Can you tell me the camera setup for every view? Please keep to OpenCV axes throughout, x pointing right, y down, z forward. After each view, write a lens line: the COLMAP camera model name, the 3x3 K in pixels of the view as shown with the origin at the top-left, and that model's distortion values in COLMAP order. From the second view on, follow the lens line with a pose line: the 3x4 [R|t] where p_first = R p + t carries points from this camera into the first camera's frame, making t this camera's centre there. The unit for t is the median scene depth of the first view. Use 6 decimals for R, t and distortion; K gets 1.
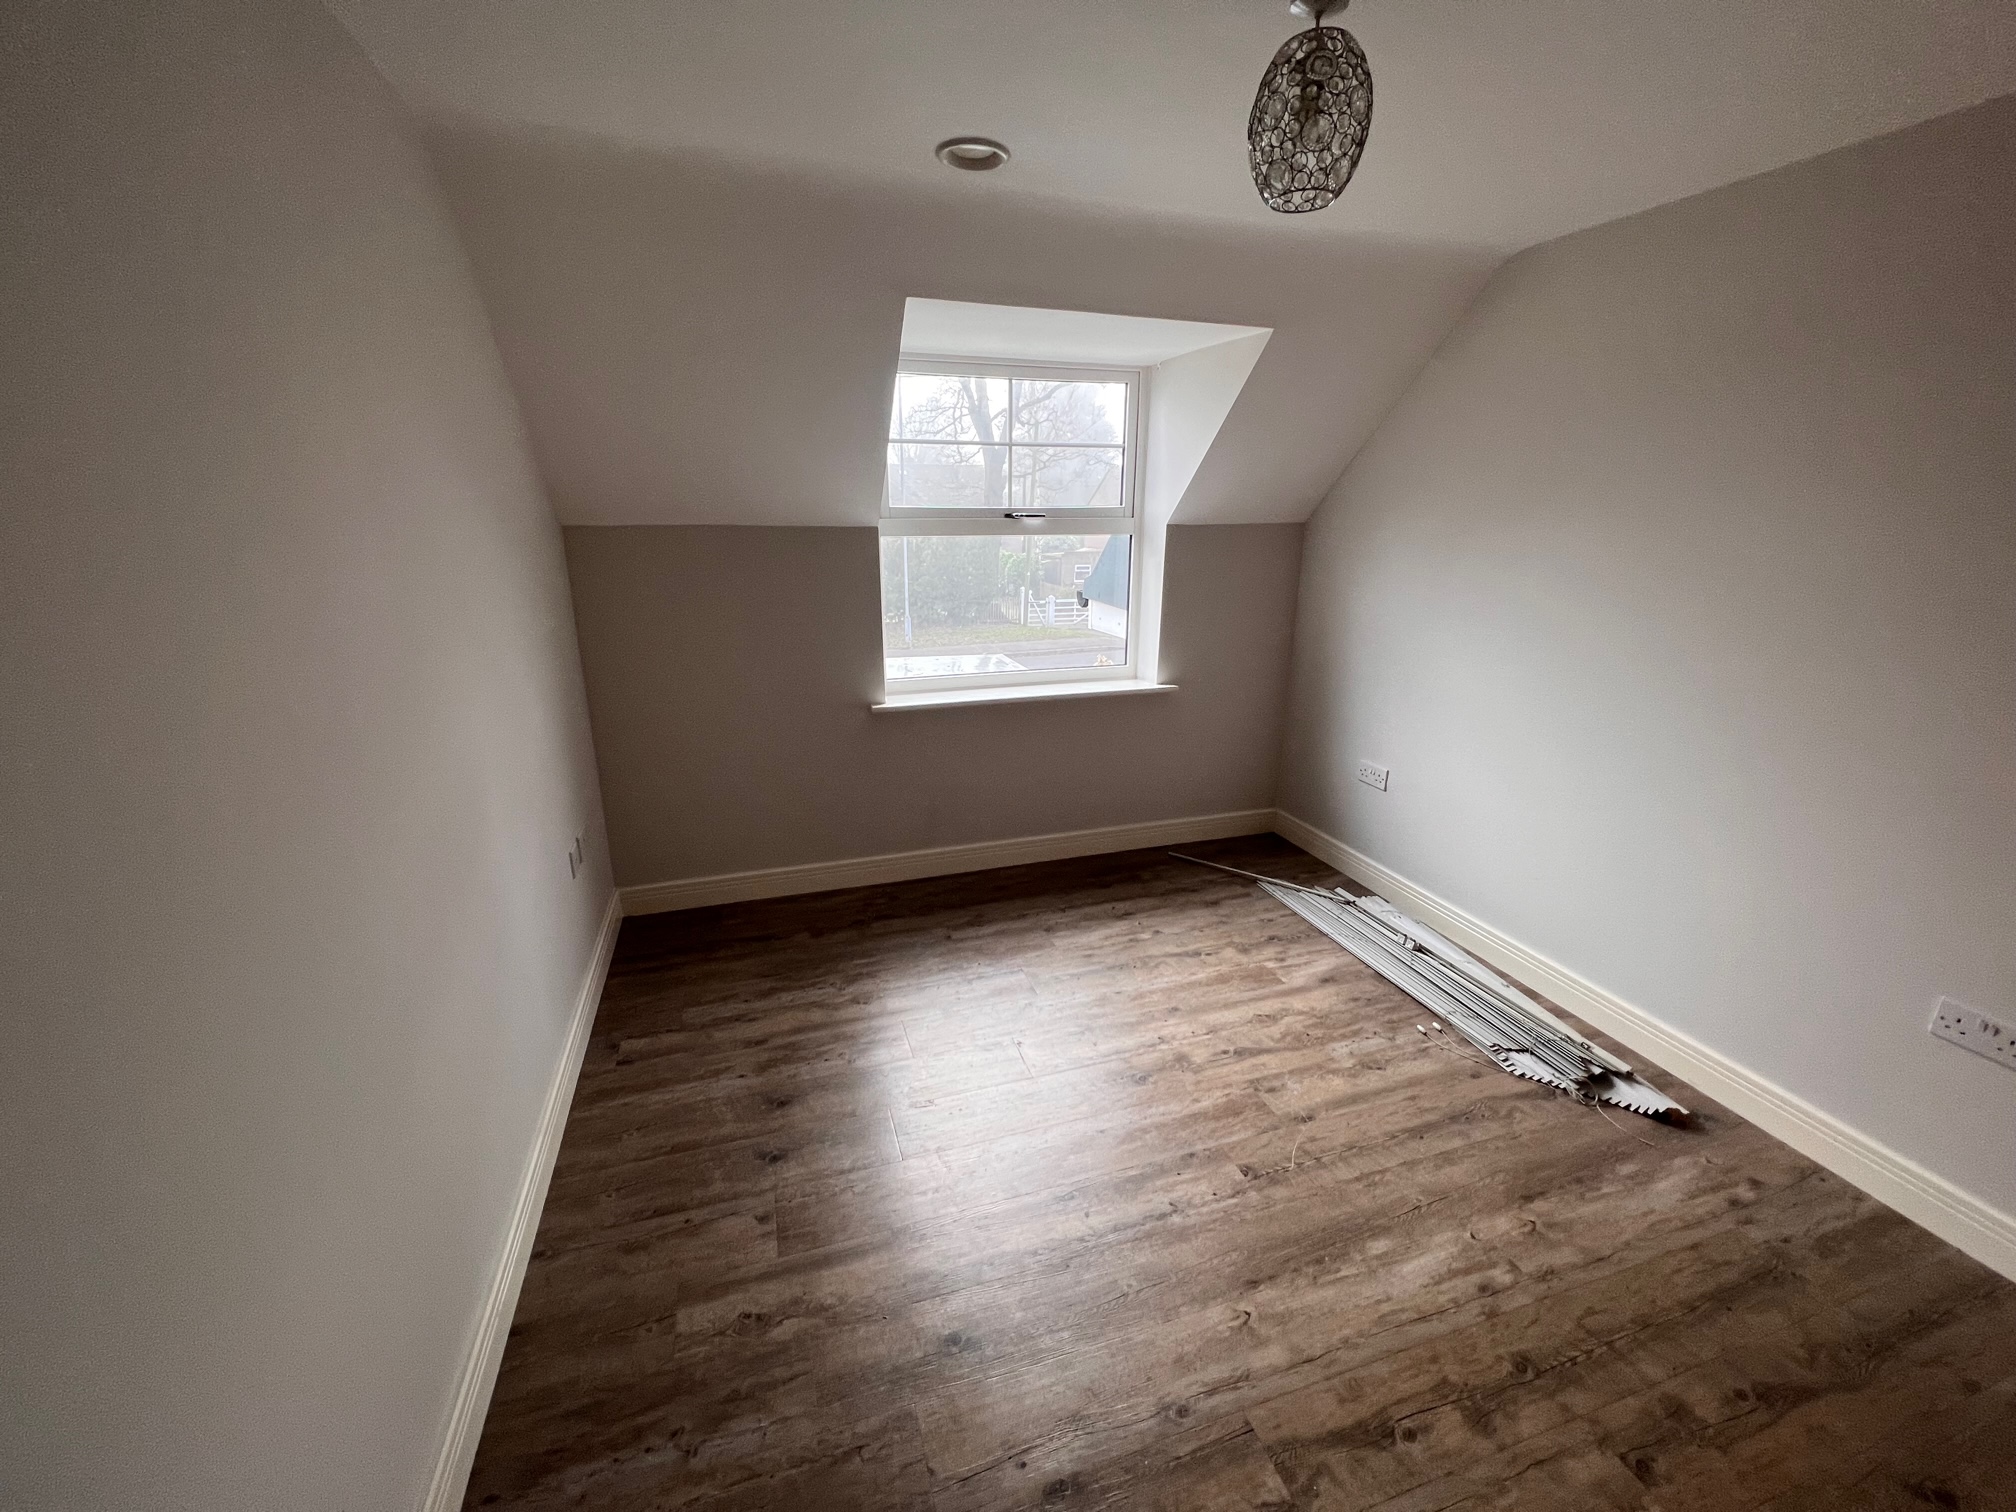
lens RADIAL K [[805.8, 0, 1007.3], [0, 805.8, 734.3], [0, 0, 1]] dist [-0.005502, 0.000864]
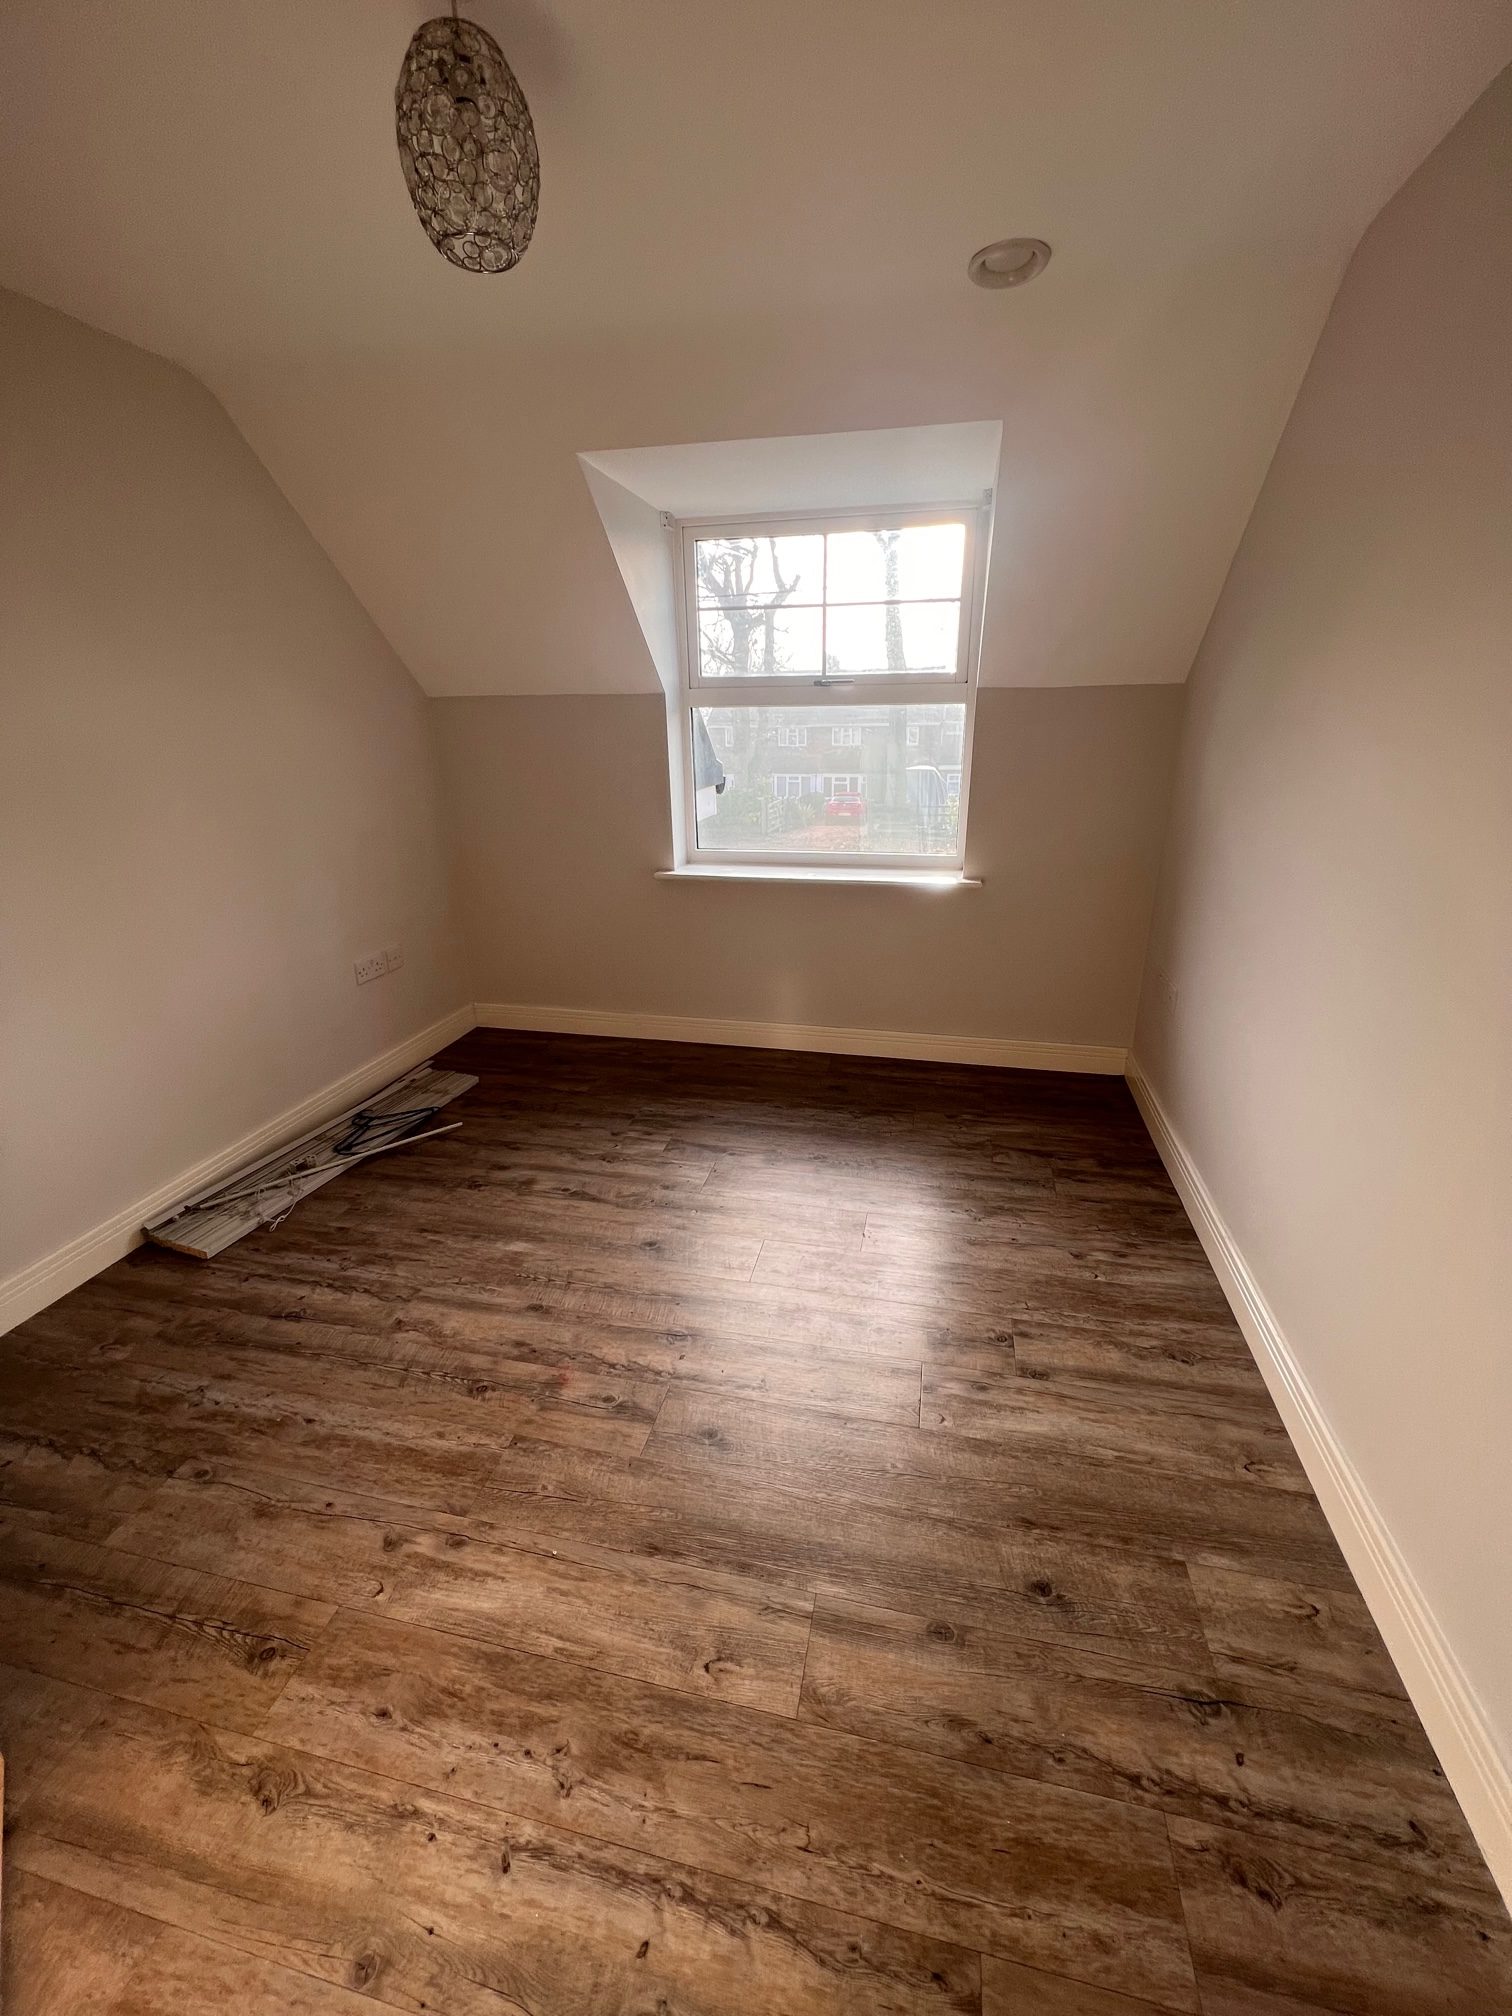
lens RADIAL K [[805.8, 0, 767.7], [0, 805.8, 1011.4], [0, 0, 1]] dist [-0.005502, 0.000864]
pose [[0.875667, 0.180100, -0.448075, 0.442463], [-0.112925, 0.978496, 0.172610, -0.050274], [0.469526, -0.100550, 0.877174, 0.097576]]
